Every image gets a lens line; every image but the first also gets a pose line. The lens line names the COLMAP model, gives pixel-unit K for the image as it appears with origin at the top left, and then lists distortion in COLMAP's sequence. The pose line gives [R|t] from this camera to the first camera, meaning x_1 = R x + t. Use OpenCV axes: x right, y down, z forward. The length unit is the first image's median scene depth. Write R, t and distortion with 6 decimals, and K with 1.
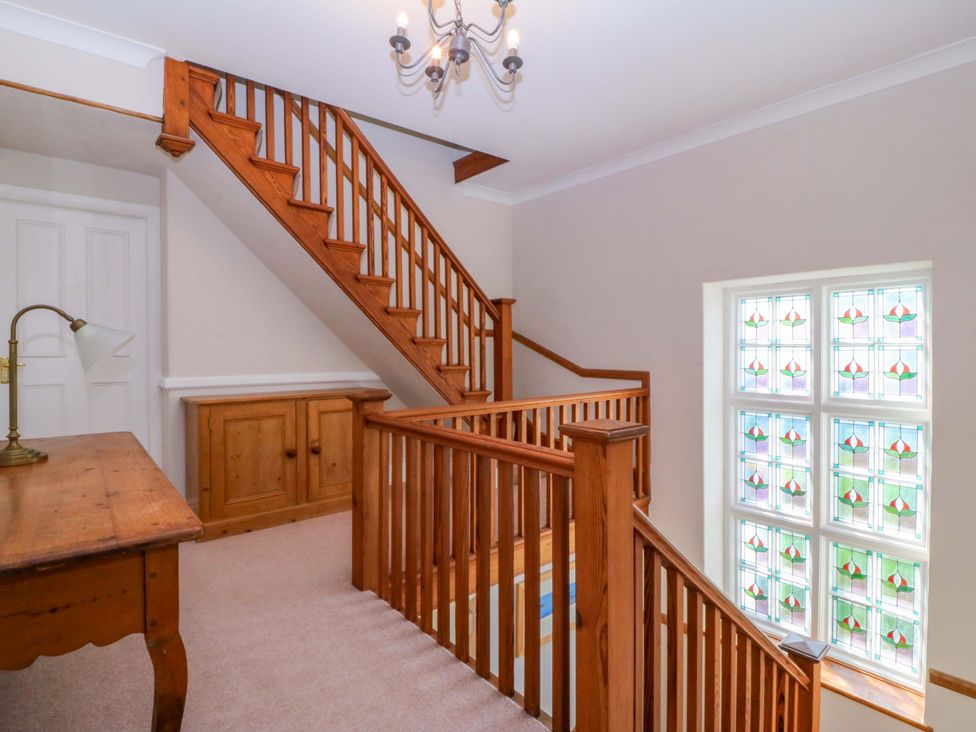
lens RADIAL K [[509.9, 0, 486.5], [0, 509.9, 354.2], [0, 0, 1]] dist [0.002982, -0.014902]
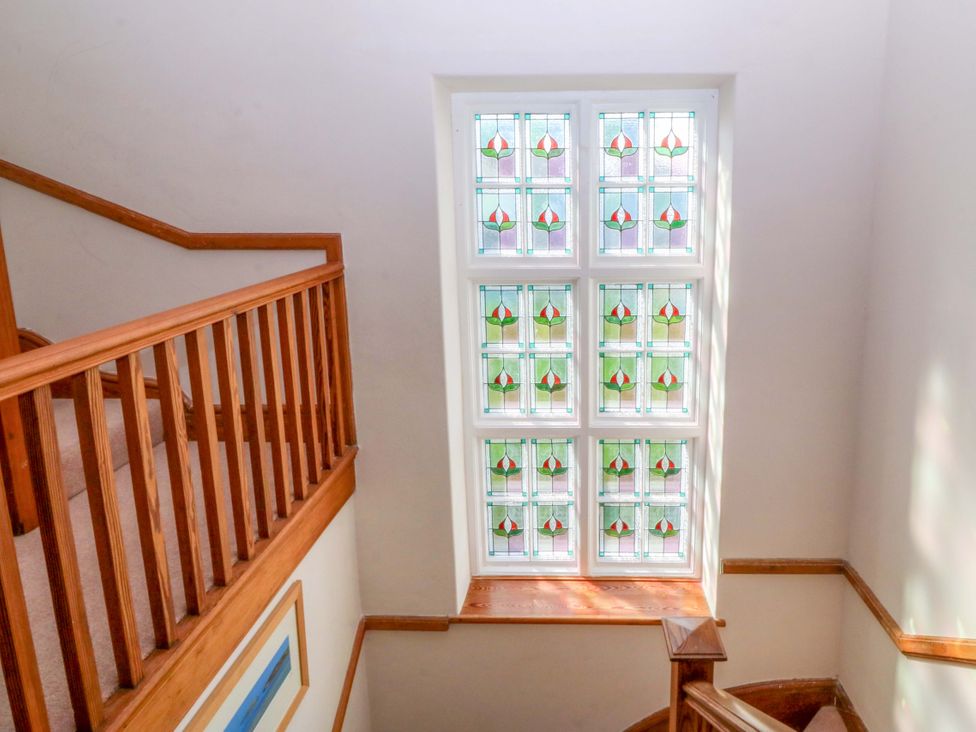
lens RADIAL K [[769.9, 0, 488.0], [0, 769.9, 366.0], [0, 0, 1]] dist [-0.028461, -0.000483]
pose [[0.674672, -0.168106, 0.718720, -0.270720], [0.017211, 0.977038, 0.212370, -0.001497], [-0.737917, -0.130910, 0.662073, 0.329150]]
